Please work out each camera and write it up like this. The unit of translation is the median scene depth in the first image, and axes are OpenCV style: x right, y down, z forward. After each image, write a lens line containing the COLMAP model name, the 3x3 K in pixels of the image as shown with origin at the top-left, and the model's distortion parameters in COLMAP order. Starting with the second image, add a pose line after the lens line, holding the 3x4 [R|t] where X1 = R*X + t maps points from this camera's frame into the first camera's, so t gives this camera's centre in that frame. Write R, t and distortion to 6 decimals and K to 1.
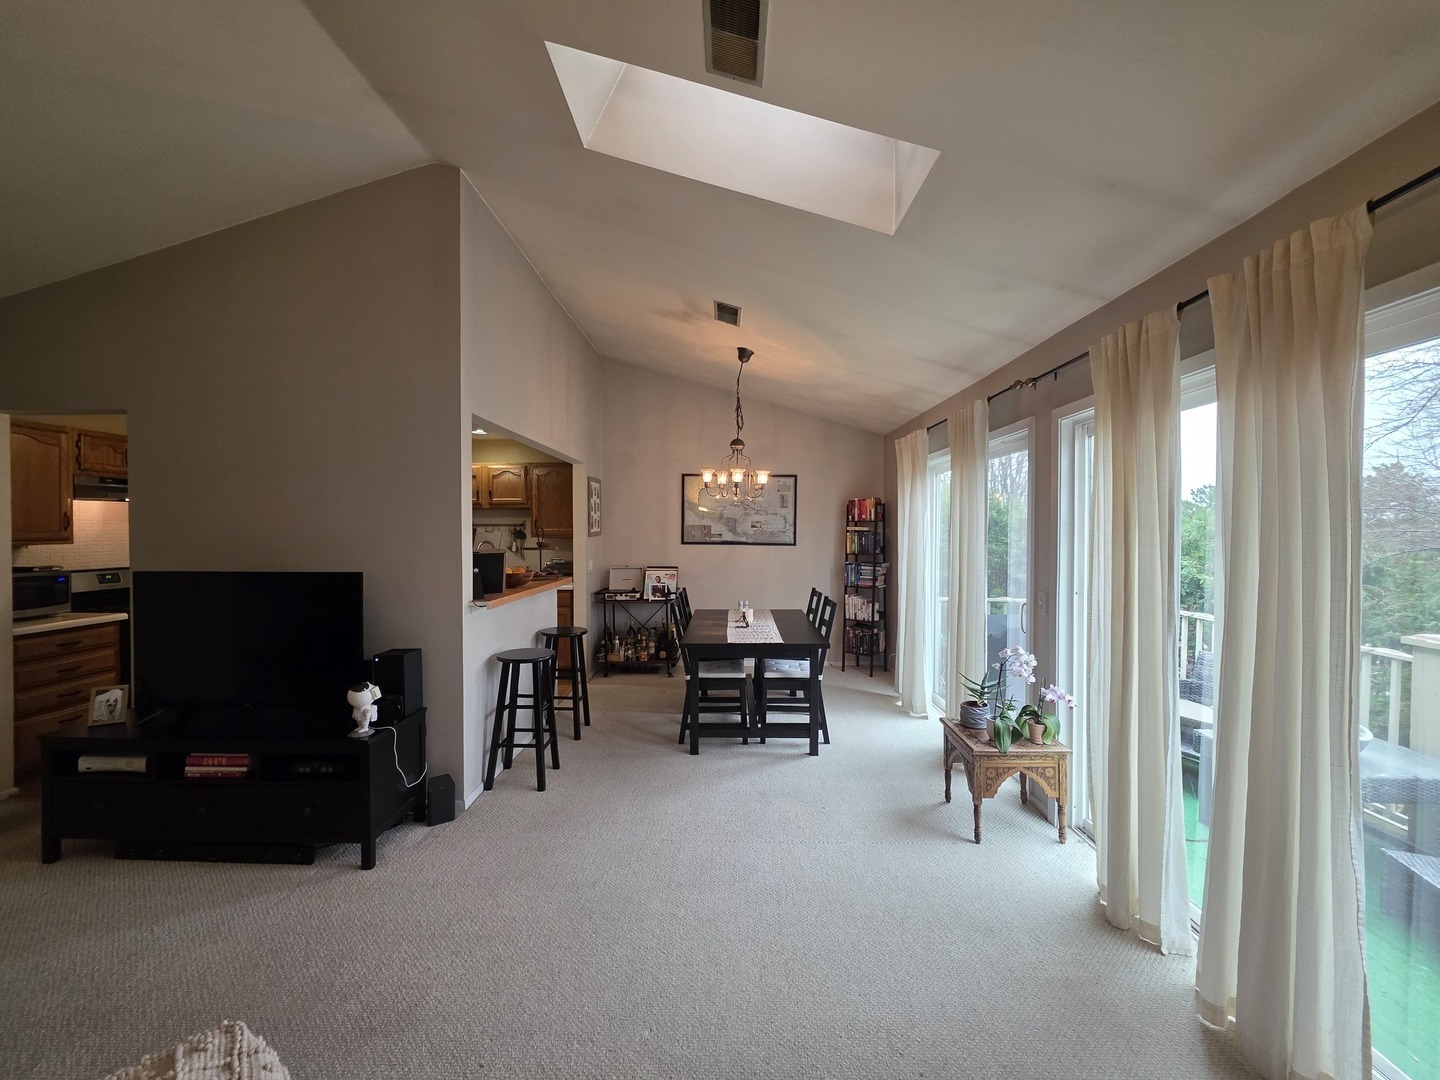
lens RADIAL K [[574.8, 0, 712.9], [0, 574.8, 536.2], [0, 0, 1]] dist [0.002739, 0.000217]
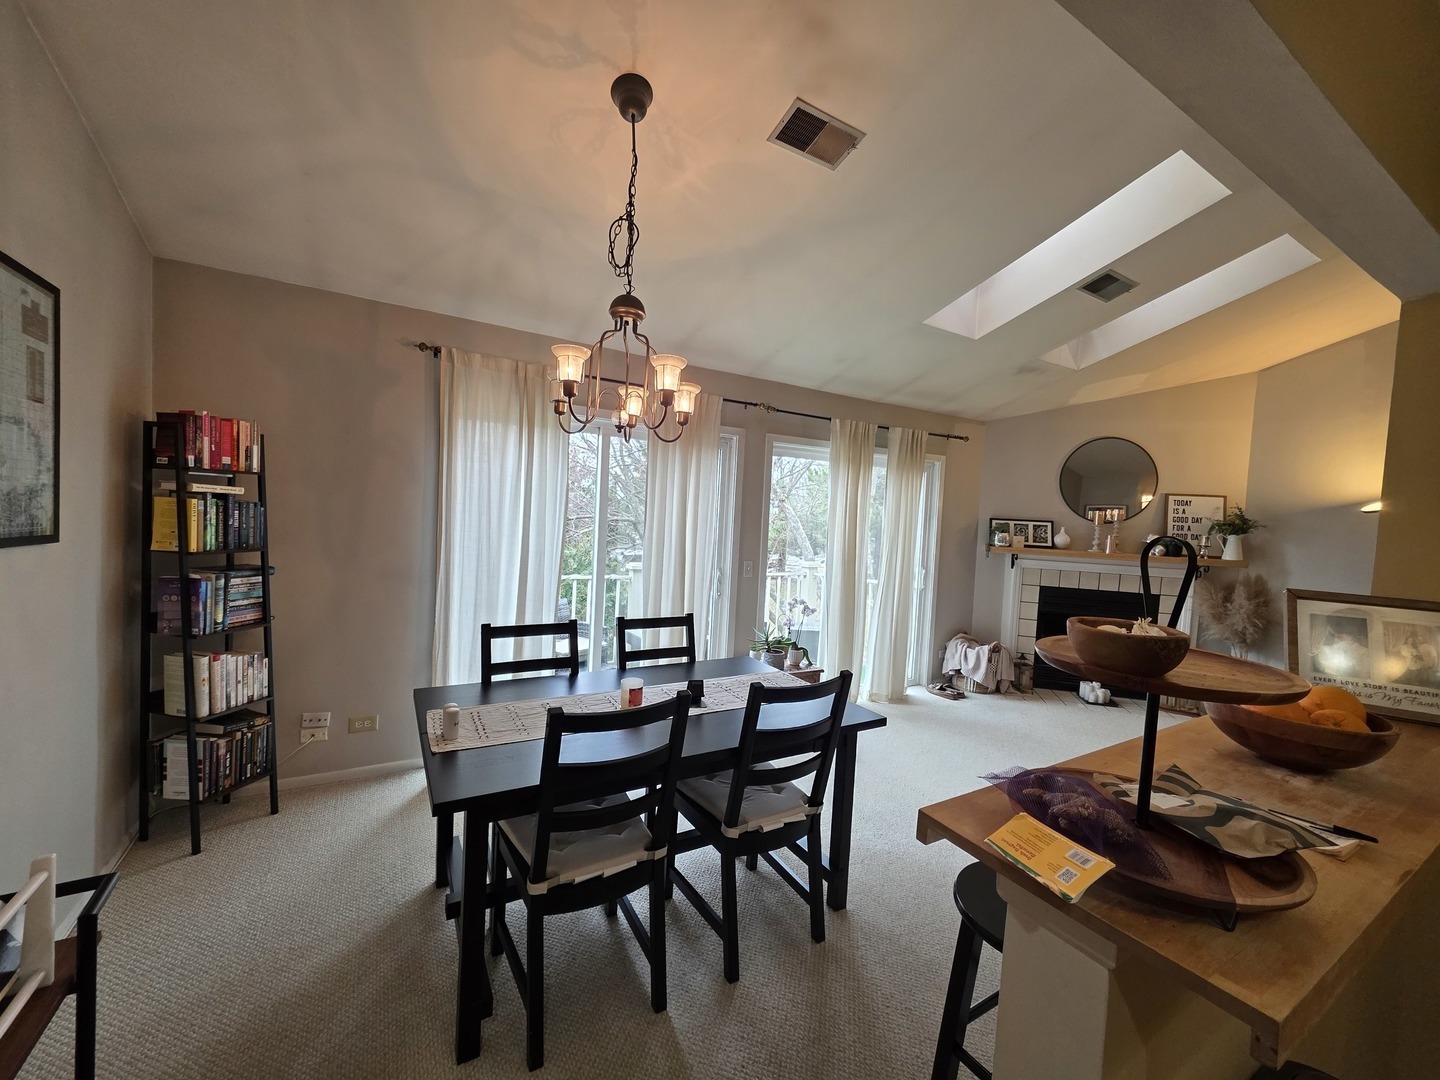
lens RADIAL K [[574.8, 0, 719.5], [0, 574.8, 536.6], [0, 0, 1]] dist [0.002739, 0.000217]
pose [[-0.530540, -0.060331, 0.845510, -0.436044], [-0.035724, 0.998169, 0.048807, -0.018588], [-0.846907, -0.004311, -0.531724, 1.413704]]
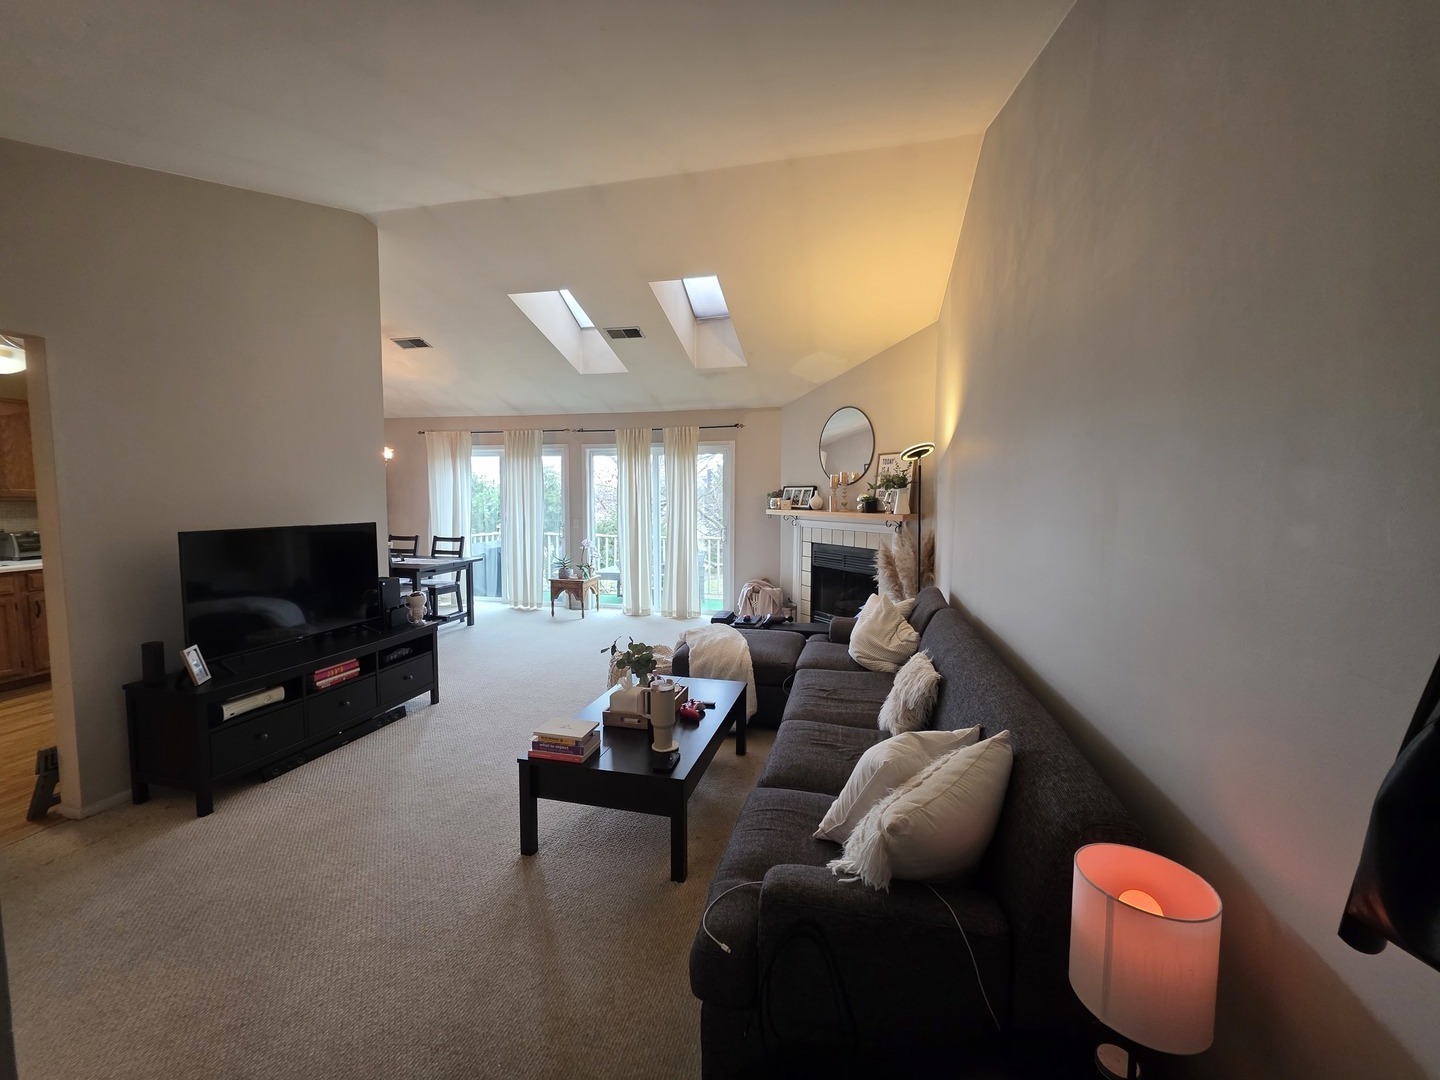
lens RADIAL K [[574.8, 0, 717.7], [0, 574.8, 532.6], [0, 0, 1]] dist [0.002739, 0.000217]
pose [[0.213872, -0.065339, 0.974674, -1.292792], [0.011089, 0.997859, 0.064460, 0.006336], [-0.976799, -0.002978, 0.214138, -0.069983]]
